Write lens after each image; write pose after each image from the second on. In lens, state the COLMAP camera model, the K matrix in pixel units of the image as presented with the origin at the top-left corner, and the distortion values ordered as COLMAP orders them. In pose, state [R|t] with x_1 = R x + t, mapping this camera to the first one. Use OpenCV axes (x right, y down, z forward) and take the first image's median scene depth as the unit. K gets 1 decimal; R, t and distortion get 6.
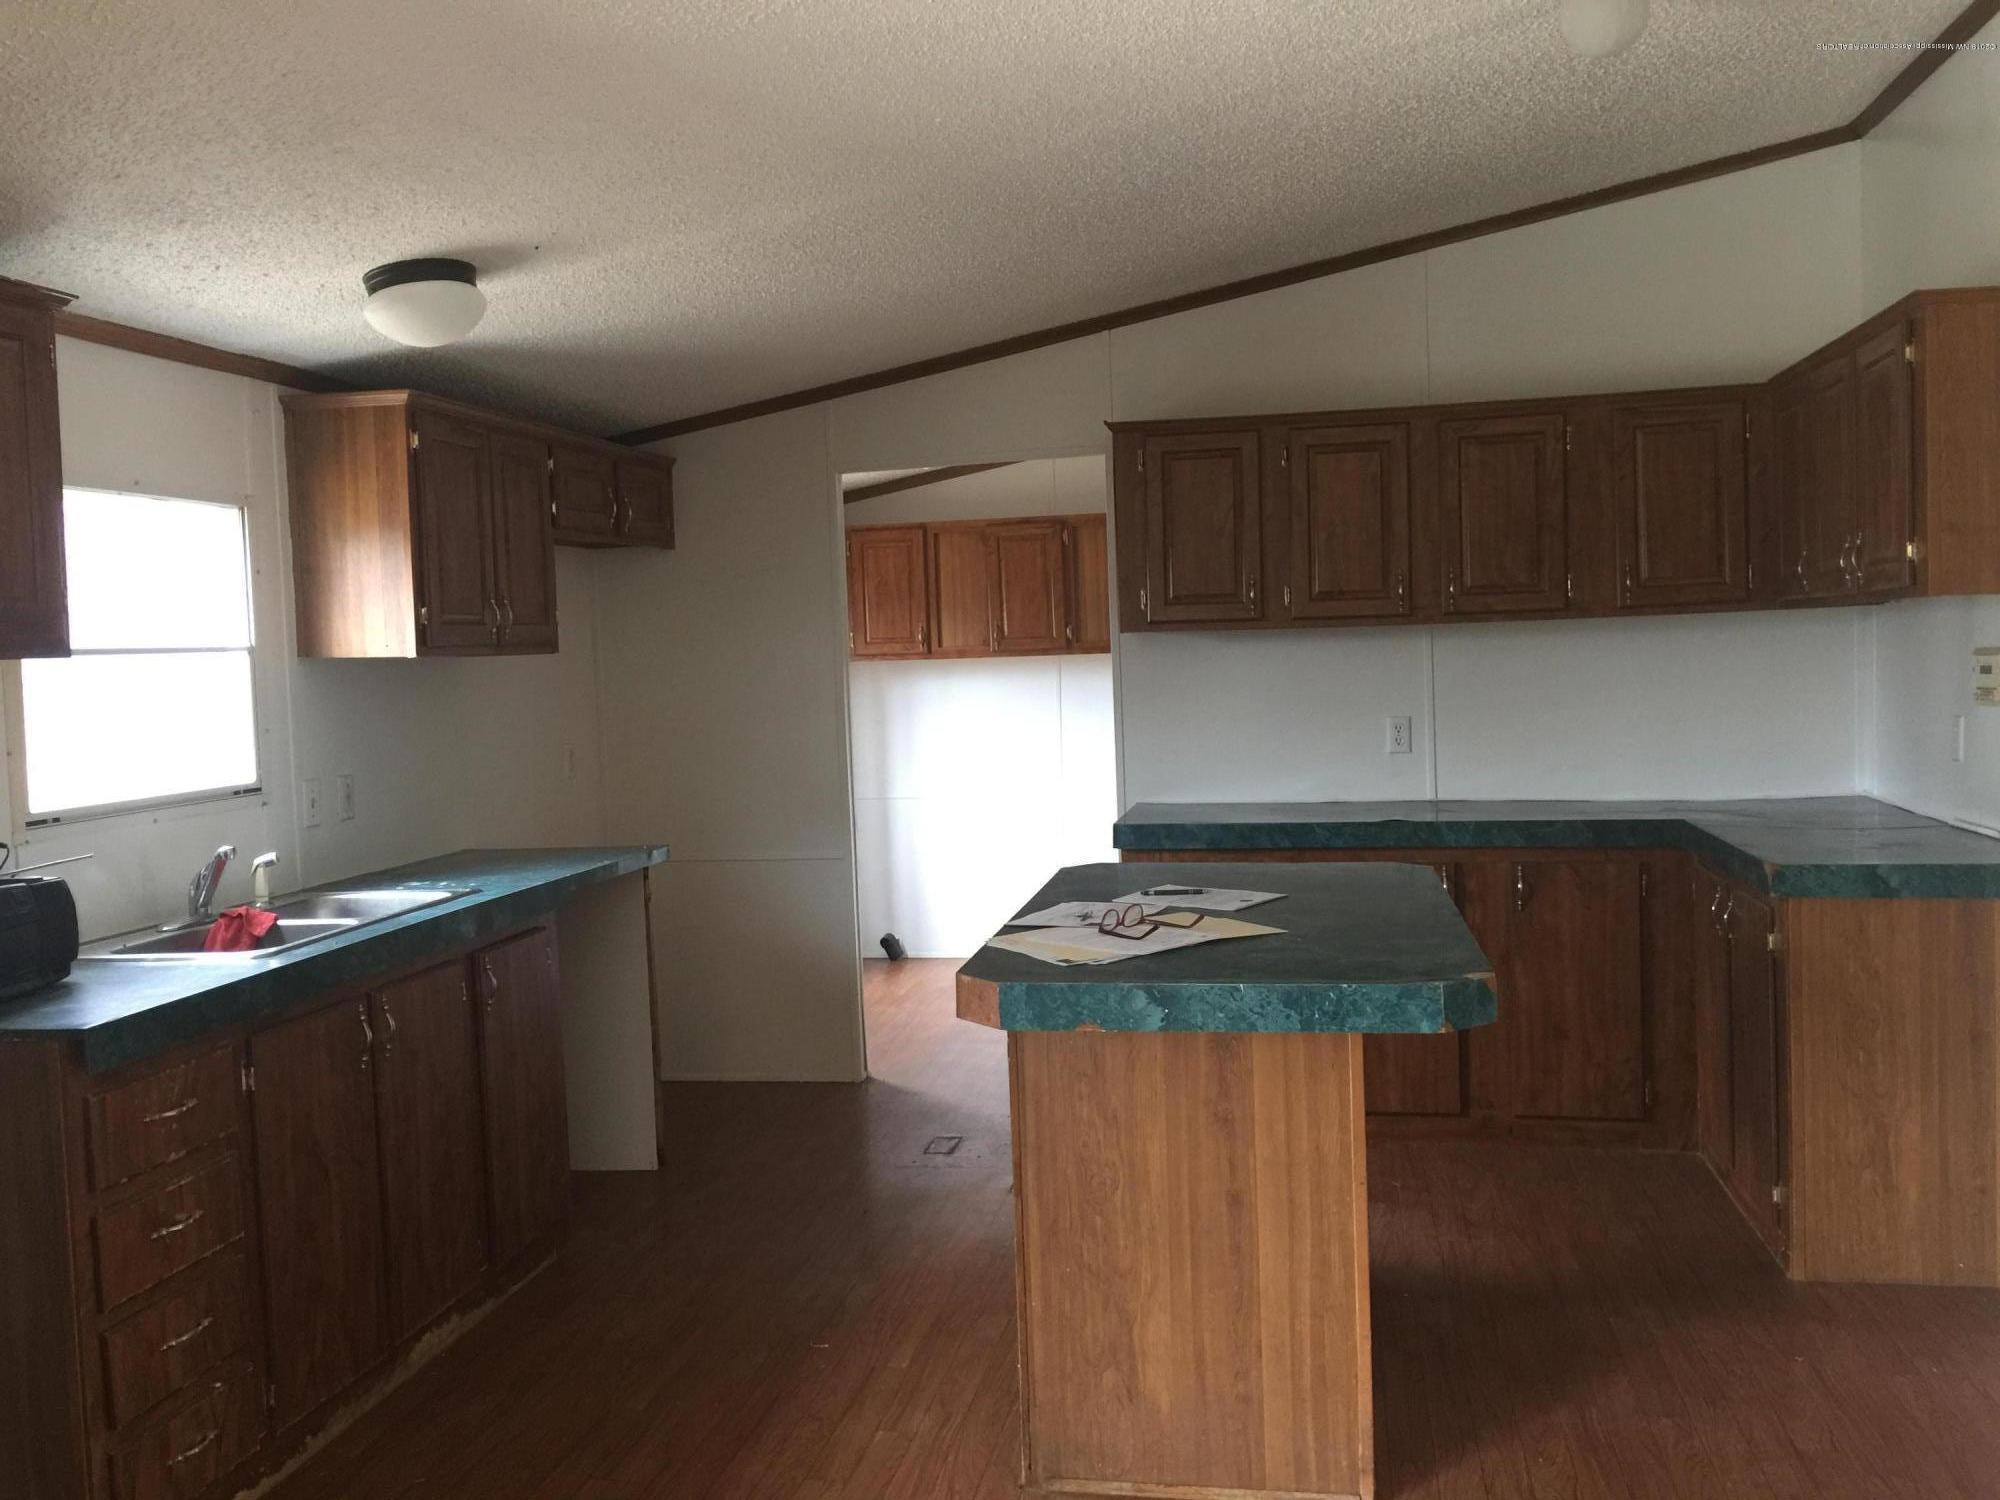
lens RADIAL K [[1676.2, 0, 1002.3], [0, 1676.2, 747.9], [0, 0, 1]] dist [0.052732, 0.001432]
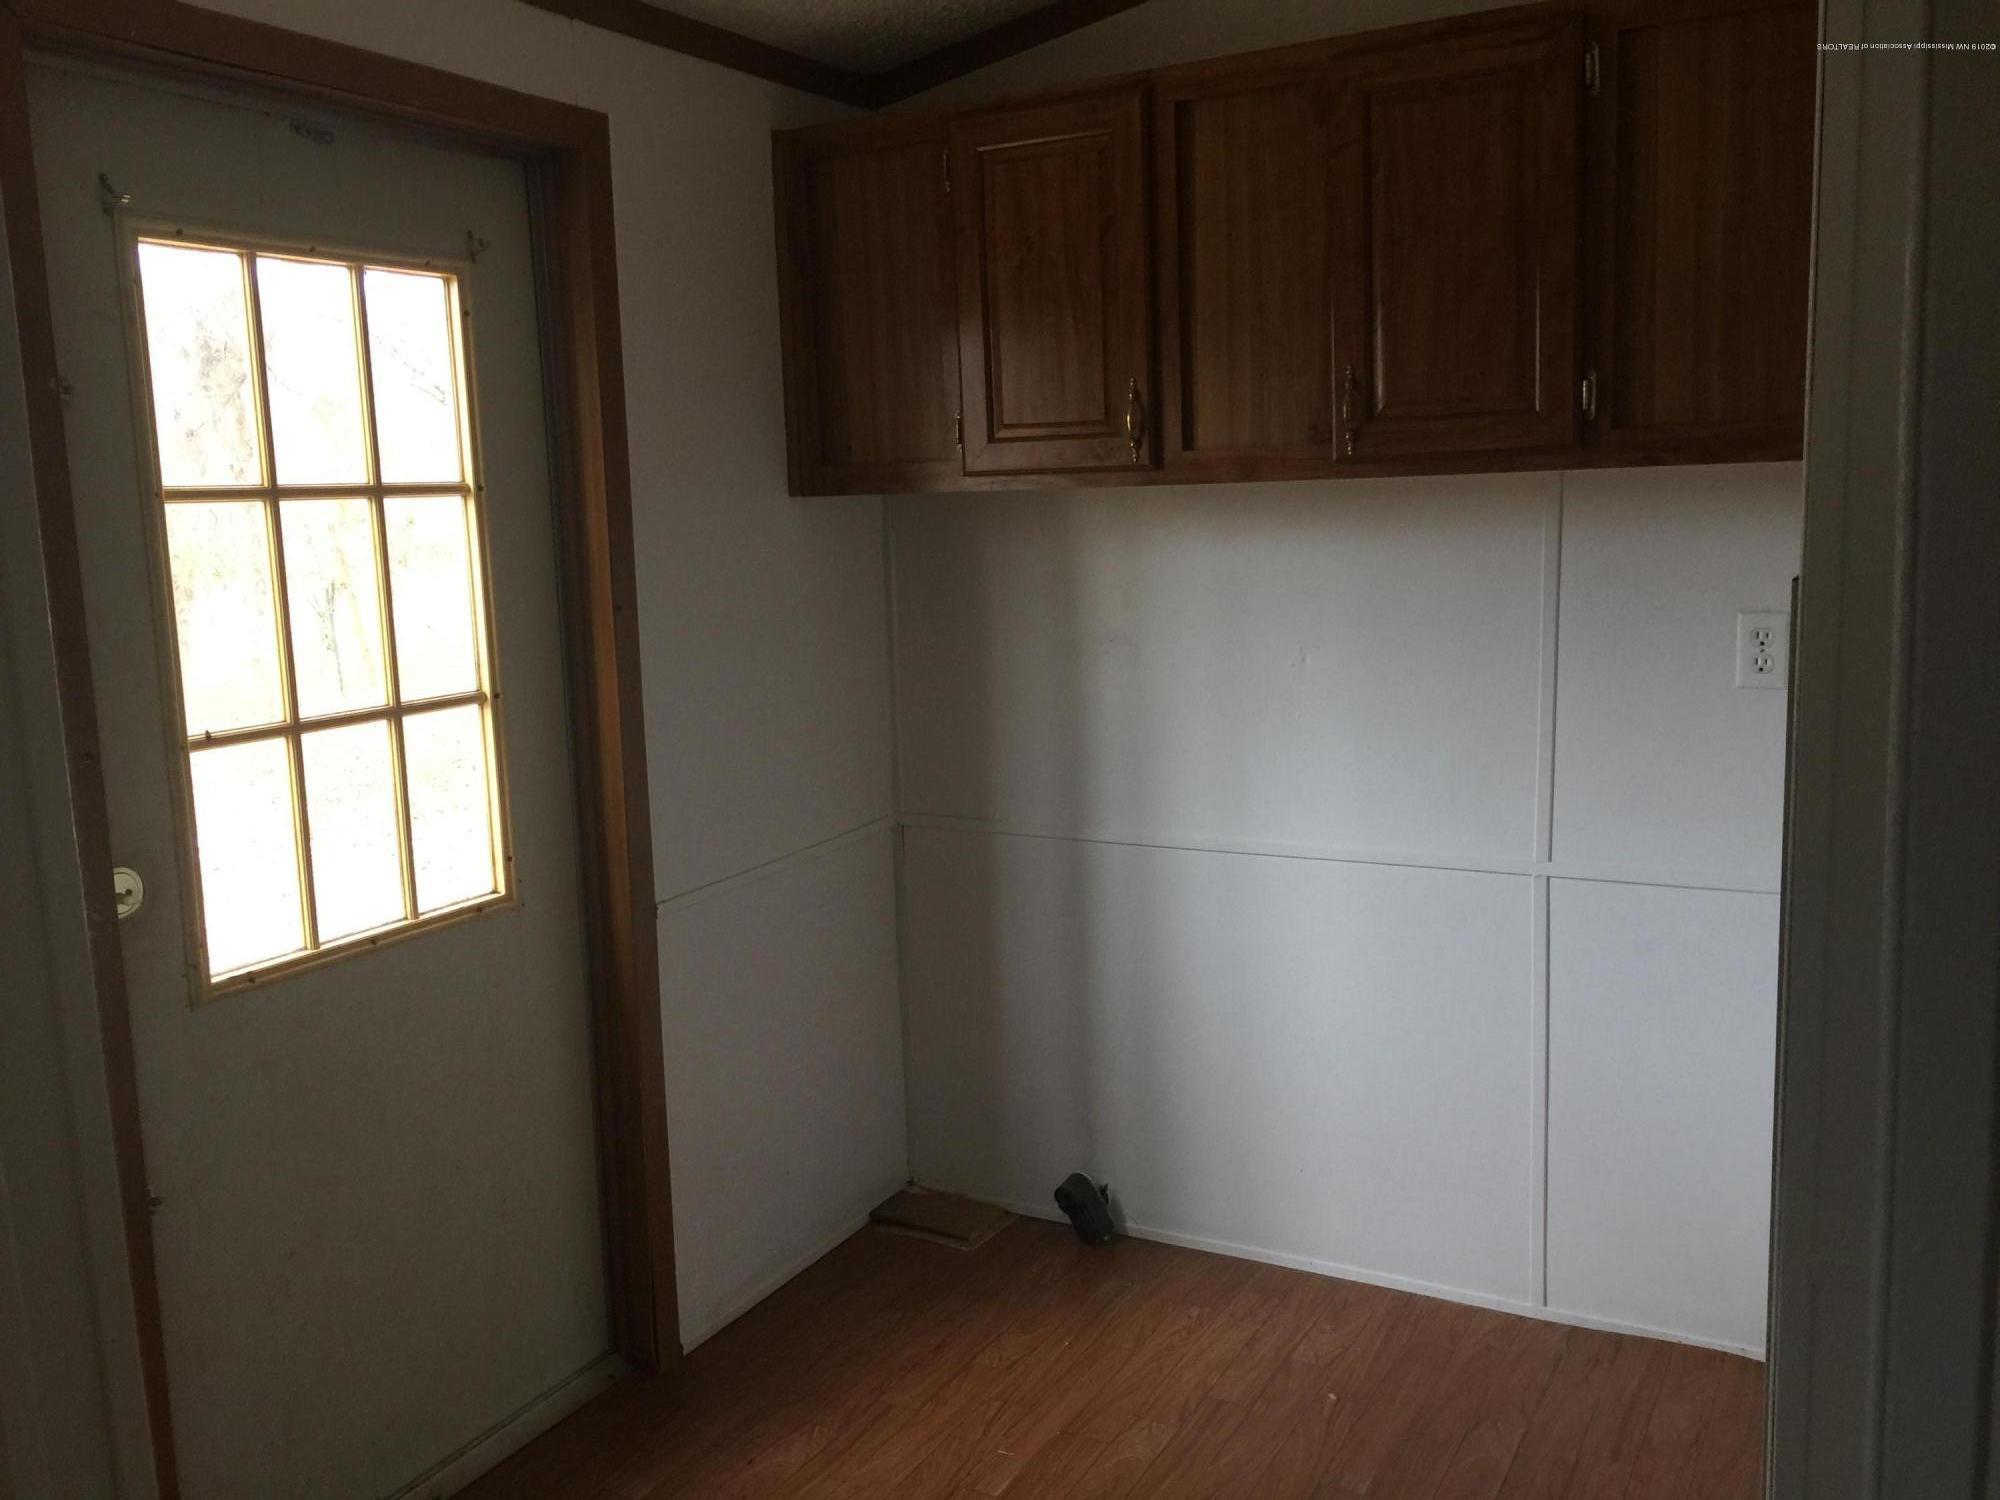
lens RADIAL K [[1676.2, 0, 992.5], [0, 1676.2, 747.5], [0, 0, 1]] dist [0.052732, 0.001432]
pose [[0.950116, 0.049117, -0.308004, 0.034346], [-0.020427, 0.995201, 0.095693, -0.031298], [0.311226, -0.084628, 0.946560, 0.656779]]
